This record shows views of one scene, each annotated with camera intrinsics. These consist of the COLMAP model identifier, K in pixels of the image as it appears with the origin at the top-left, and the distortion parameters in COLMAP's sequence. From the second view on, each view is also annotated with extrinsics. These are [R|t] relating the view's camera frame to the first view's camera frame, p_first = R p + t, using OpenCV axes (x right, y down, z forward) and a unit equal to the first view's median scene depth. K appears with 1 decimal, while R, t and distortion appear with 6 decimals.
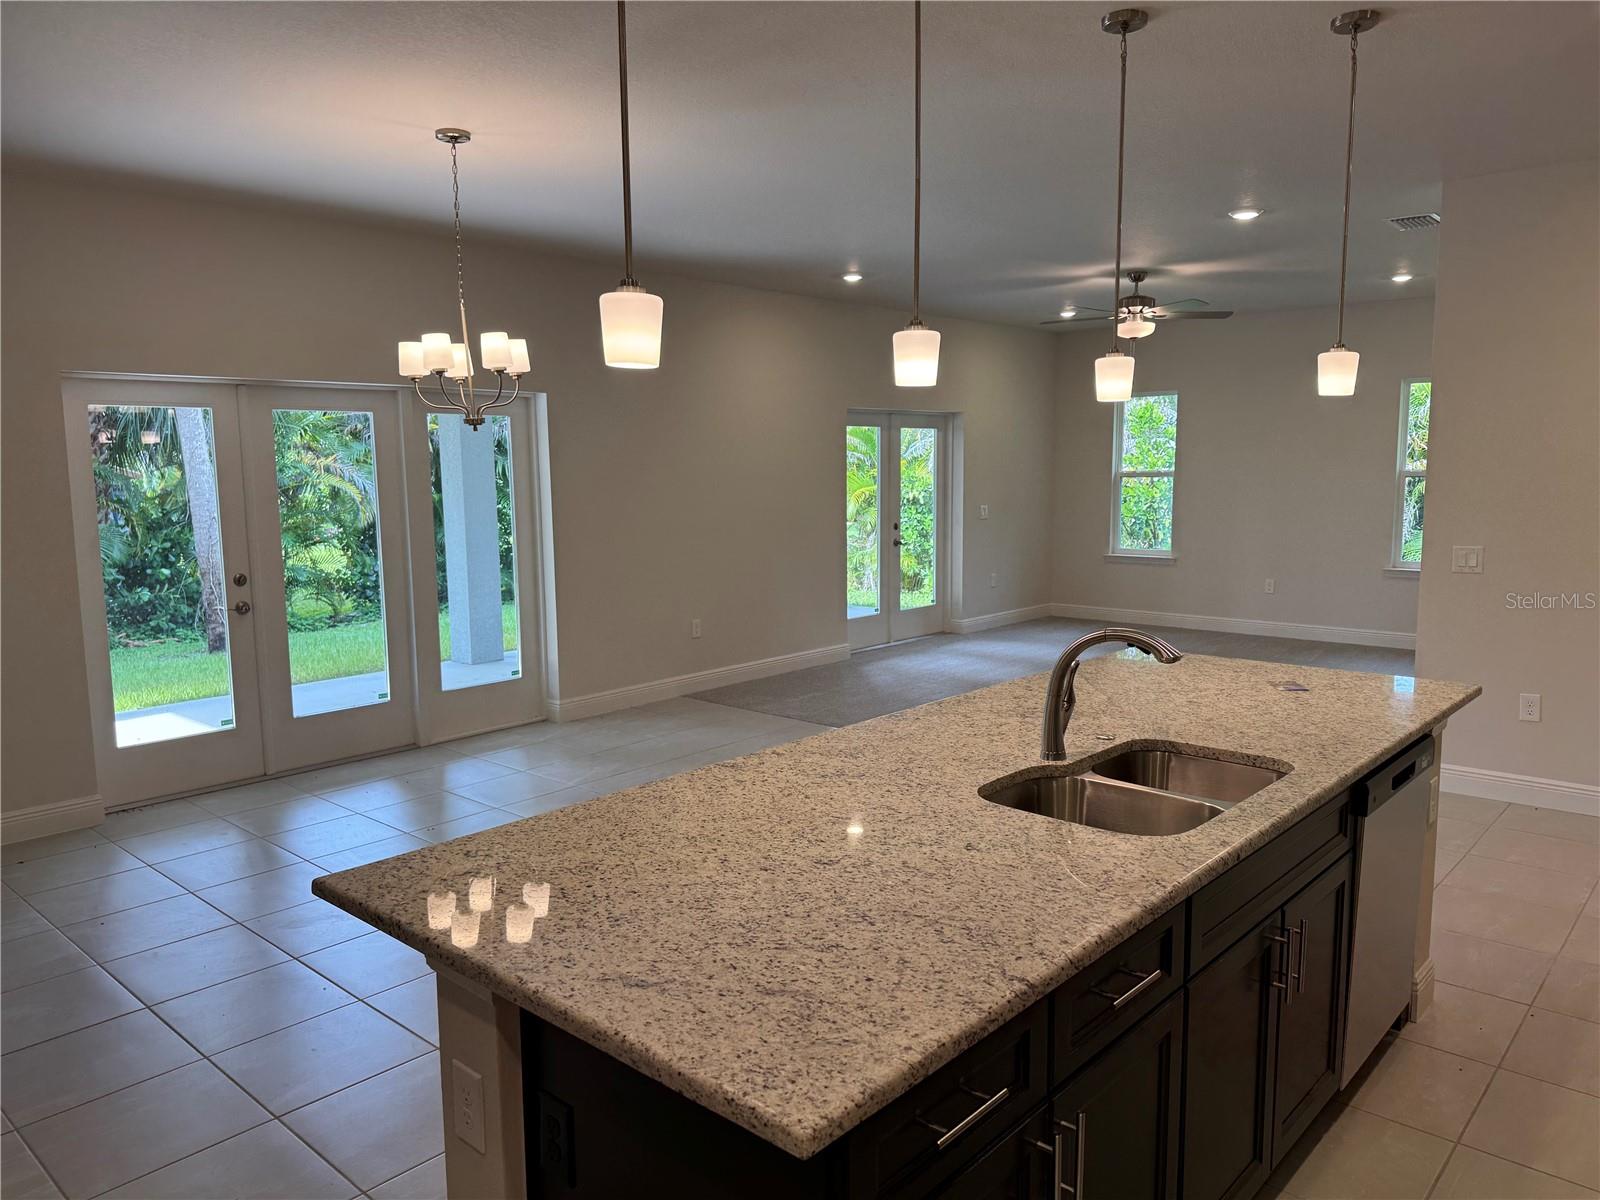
lens RADIAL K [[1127.6, 0, 800.0], [0, 1127.6, 600.0], [0, 0, 1]] dist [0.114383, -0.165746]
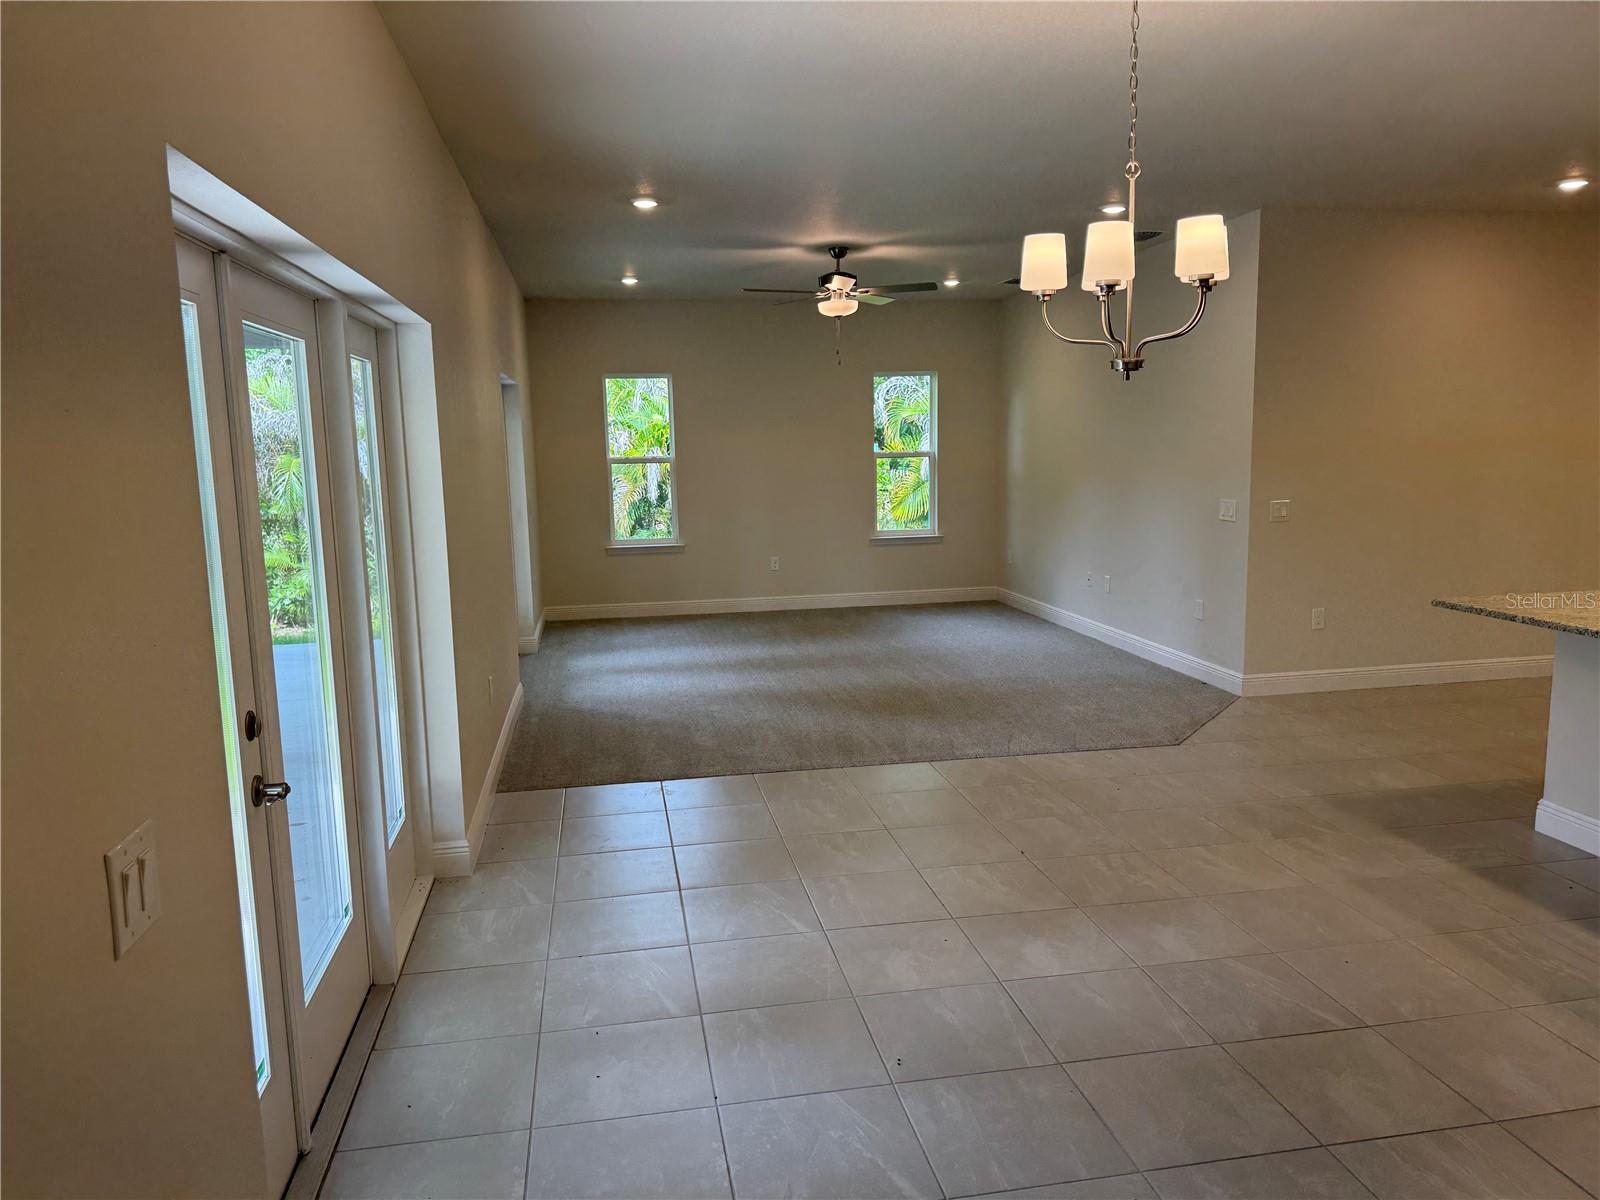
lens RADIAL K [[1127.6, 0, 800.0], [0, 1127.6, 600.0], [0, 0, 1]] dist [0.114383, -0.165746]
pose [[0.609715, -0.116618, 0.783995, -0.515027], [0.113046, 0.991800, 0.059612, -0.050556], [-0.784518, 0.052281, 0.617898, 0.441870]]
